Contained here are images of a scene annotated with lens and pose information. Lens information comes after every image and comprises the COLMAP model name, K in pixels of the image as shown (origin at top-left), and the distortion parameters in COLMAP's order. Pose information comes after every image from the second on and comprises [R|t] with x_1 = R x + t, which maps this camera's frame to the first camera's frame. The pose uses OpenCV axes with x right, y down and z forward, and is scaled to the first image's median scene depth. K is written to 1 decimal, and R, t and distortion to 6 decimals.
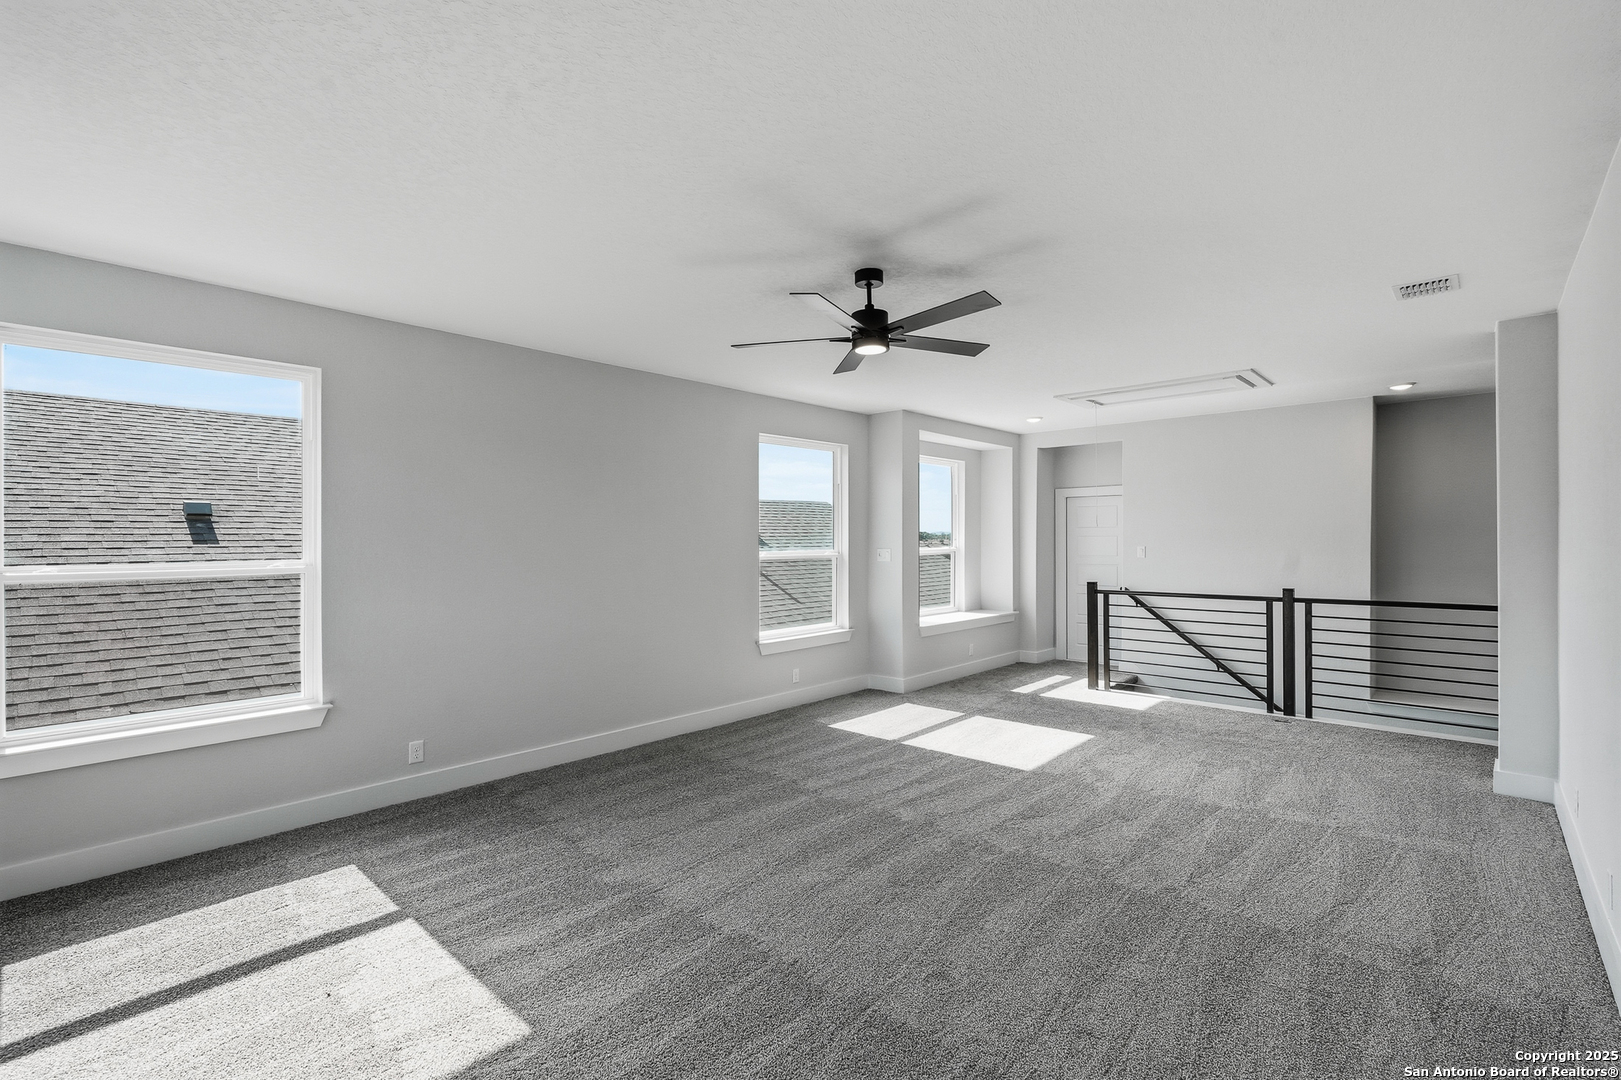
lens RADIAL K [[728.9, 0, 808.7], [0, 728.9, 543.8], [0, 0, 1]] dist [-0.027330, 0.007673]
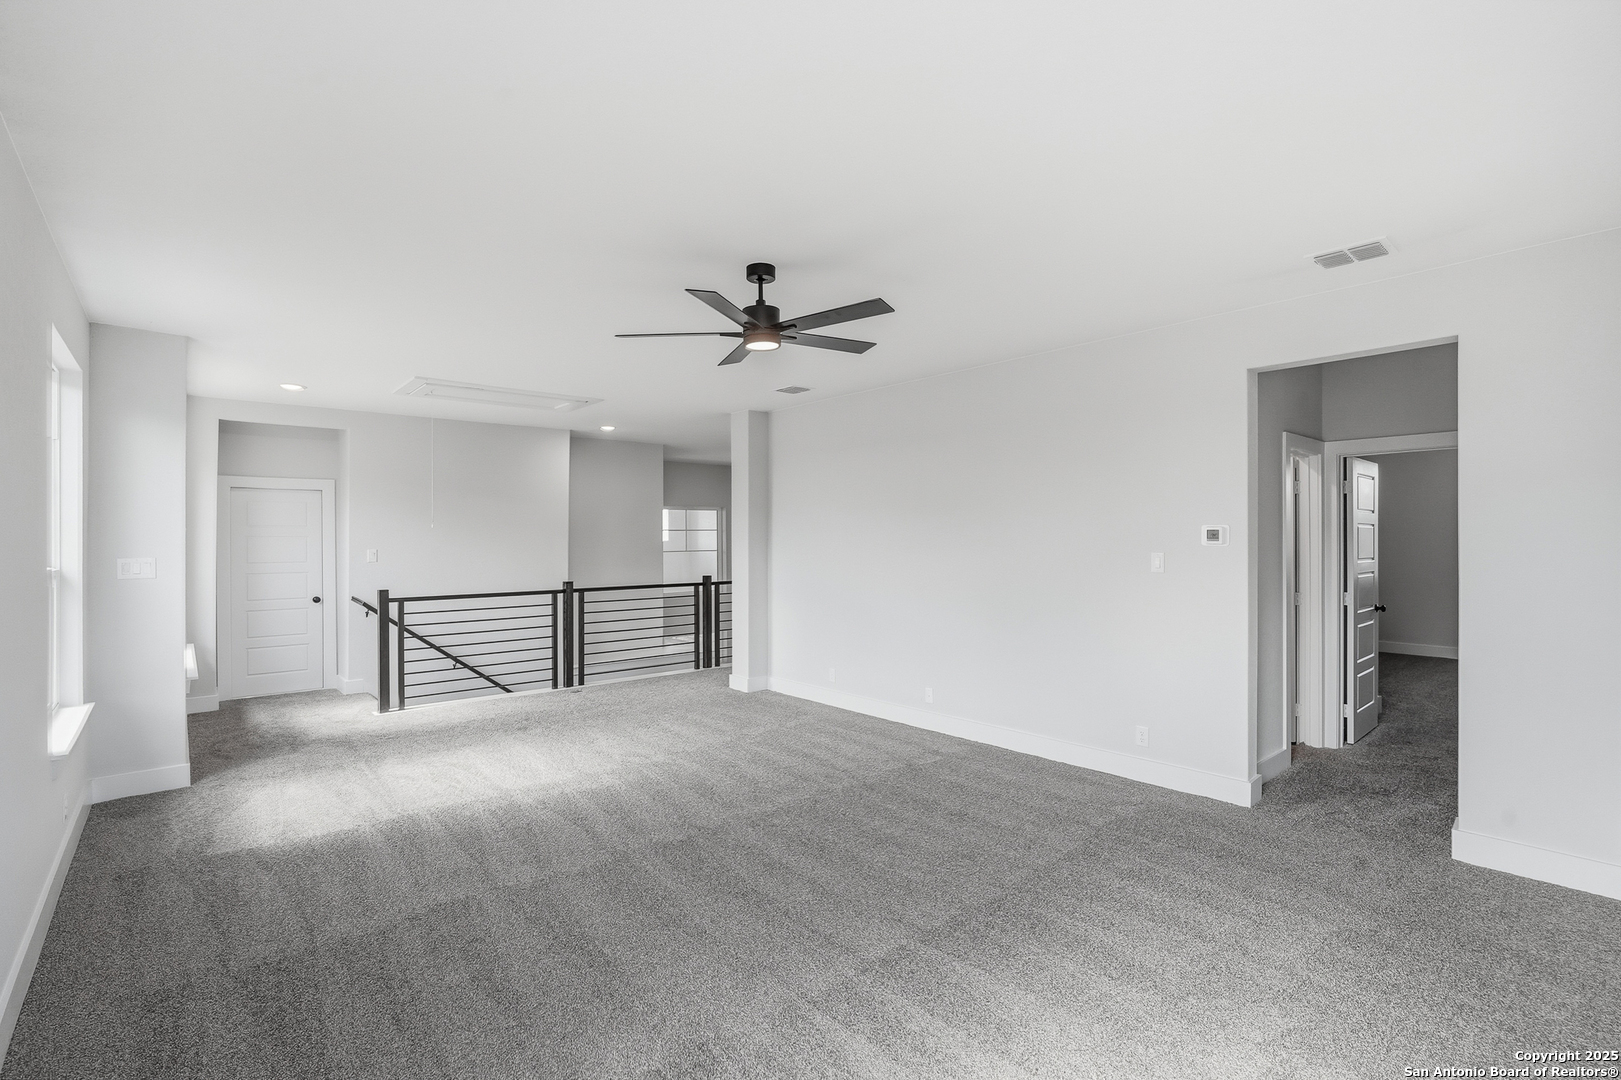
lens RADIAL K [[728.9, 0, 808.7], [0, 728.9, 543.8], [0, 0, 1]] dist [-0.027330, 0.007673]
pose [[0.124019, -0.004115, 0.992271, -0.608843], [0.009851, 0.999947, 0.002916, -0.000573], [-0.992231, 0.009413, 0.124053, 0.564550]]
